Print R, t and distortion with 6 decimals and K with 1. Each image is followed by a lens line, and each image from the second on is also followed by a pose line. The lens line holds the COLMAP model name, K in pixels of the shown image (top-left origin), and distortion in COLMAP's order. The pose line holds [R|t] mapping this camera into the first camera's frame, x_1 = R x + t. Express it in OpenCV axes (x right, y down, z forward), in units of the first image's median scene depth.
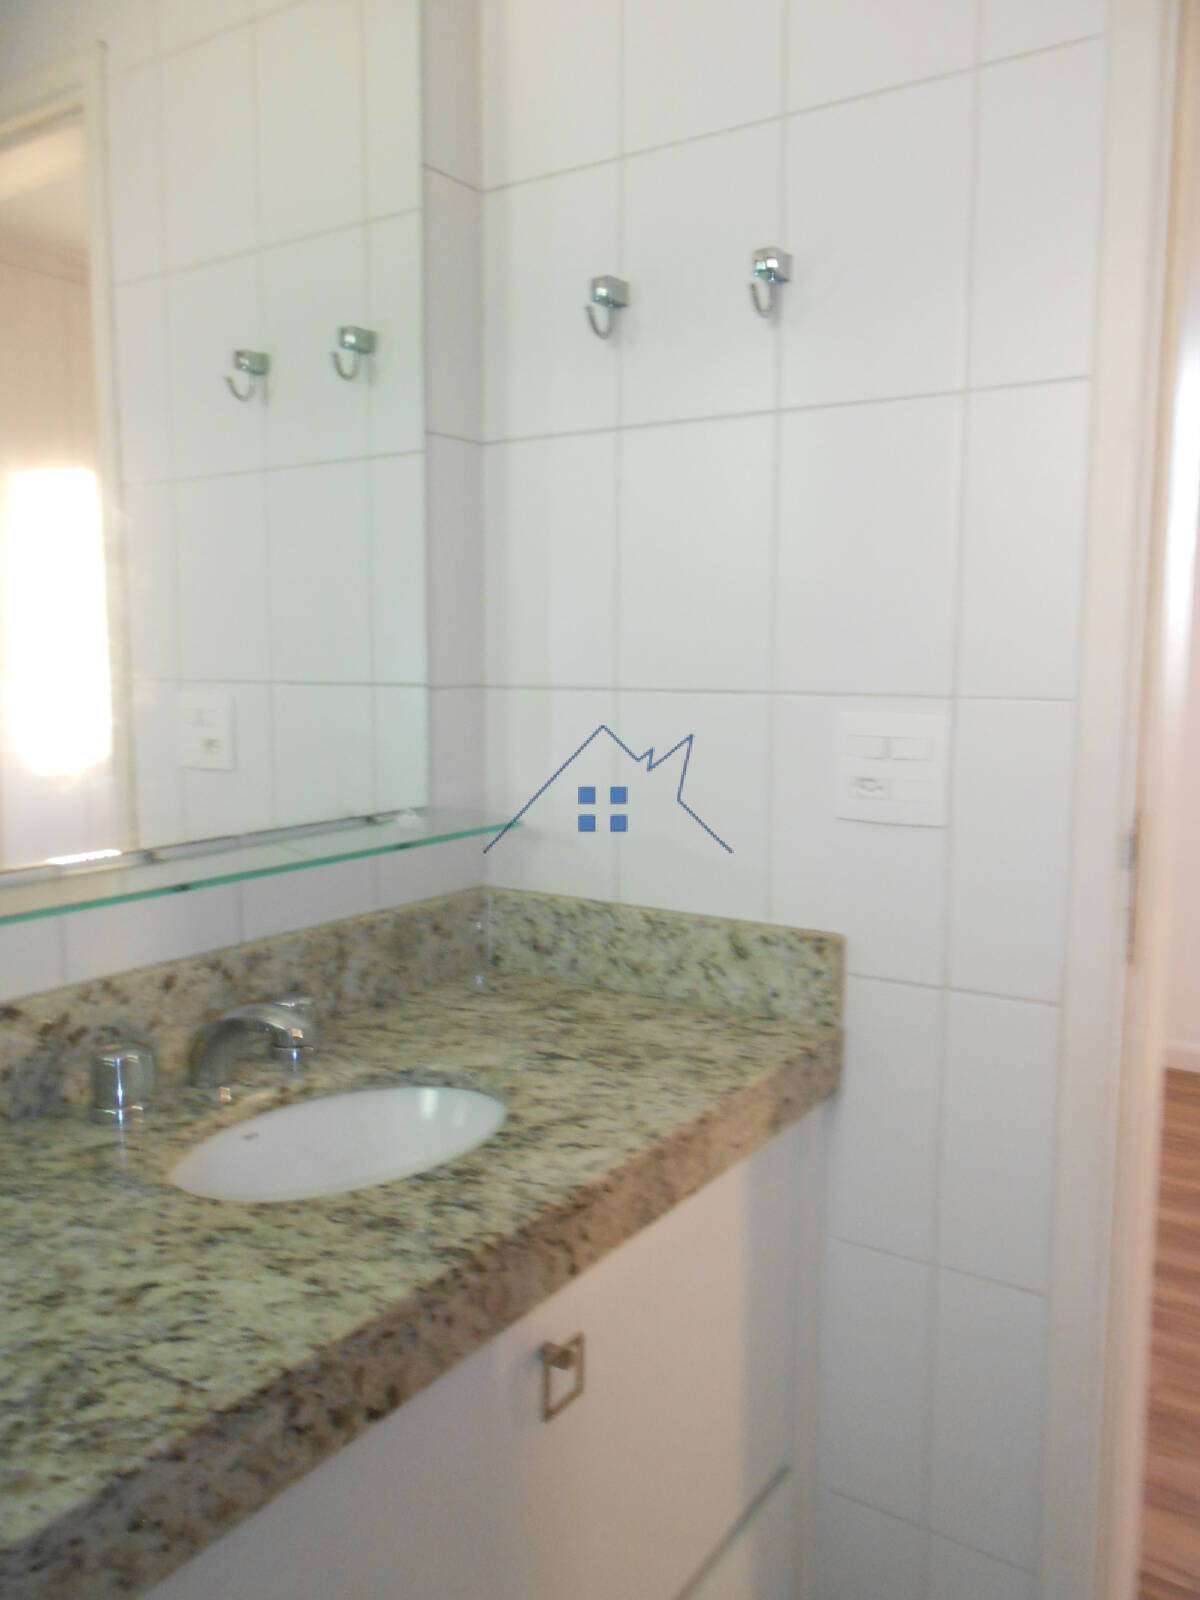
lens RADIAL K [[1242.6, 0, 605.9], [0, 1242.6, 797.7], [0, 0, 1]] dist [-0.022265, 0.056026]
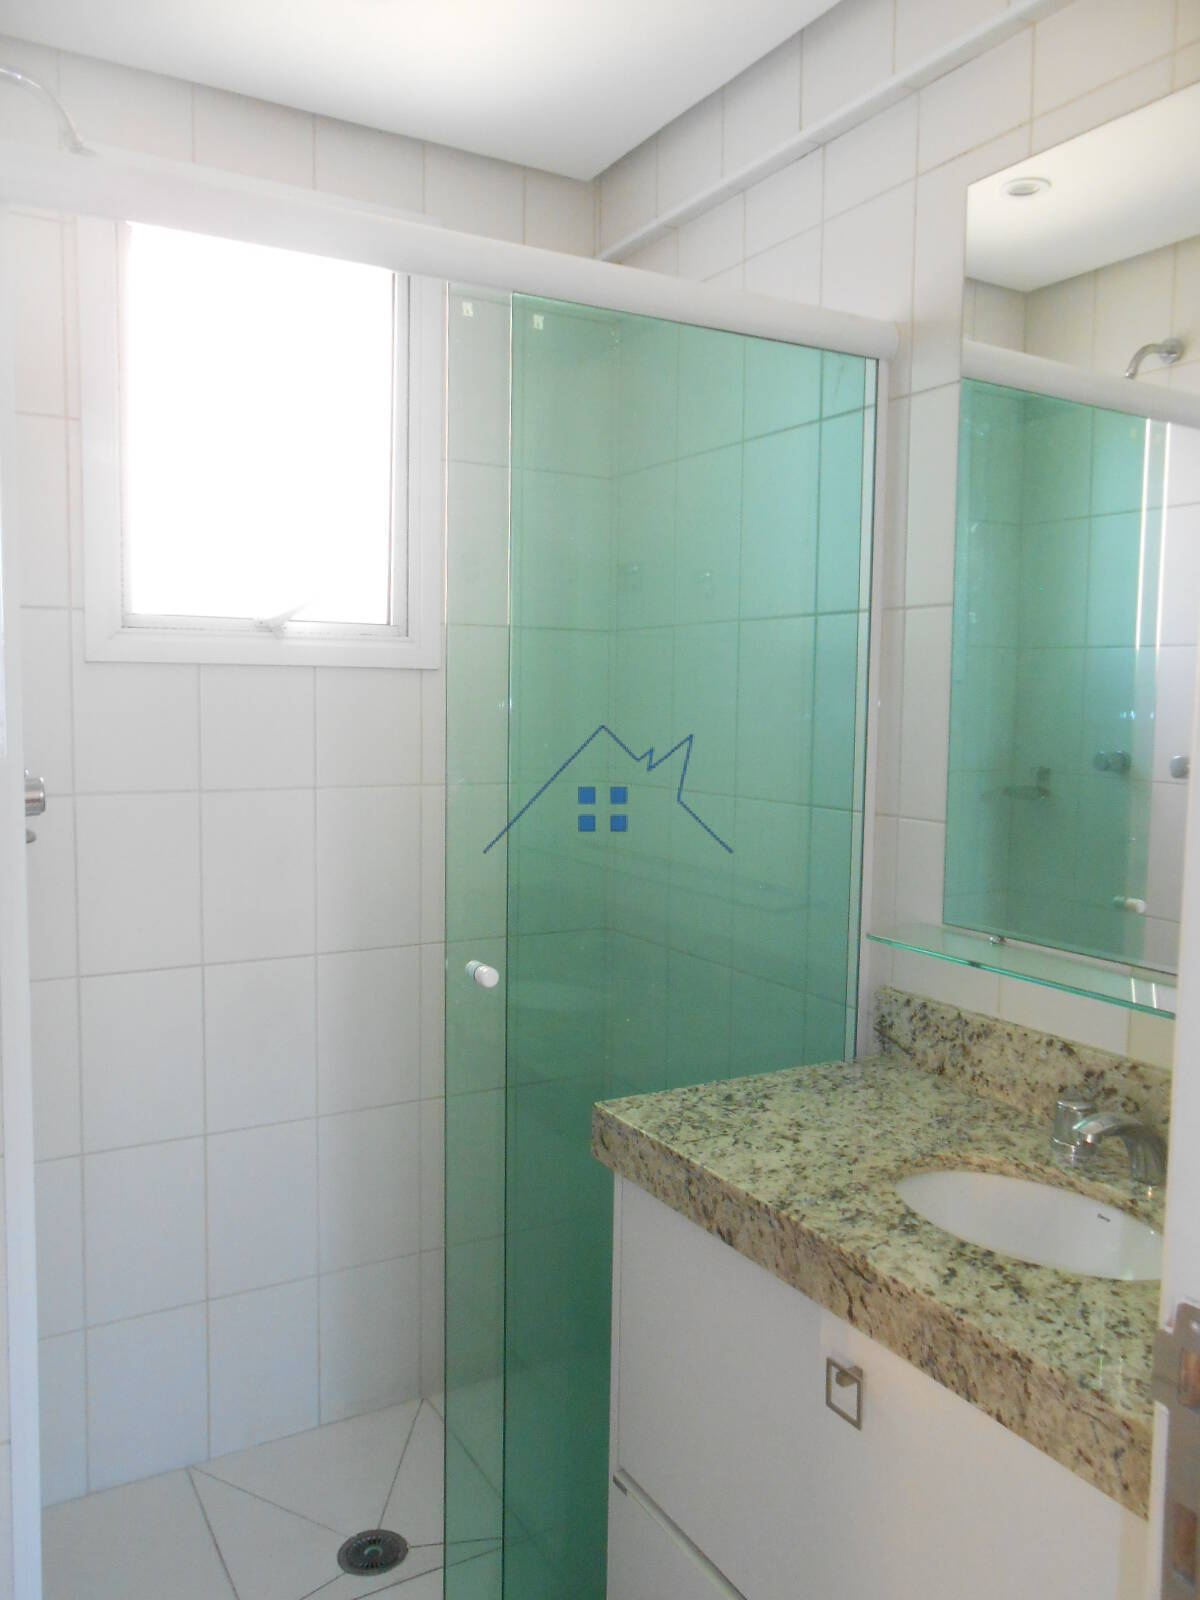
lens RADIAL K [[1242.6, 0, 603.0], [0, 1242.6, 799.3], [0, 0, 1]] dist [-0.022265, 0.056026]
pose [[-0.428211, 0.068223, -0.901100, 1.301029], [-0.125358, 0.983021, 0.133996, -0.300222], [0.894942, 0.170339, -0.412388, 1.326748]]
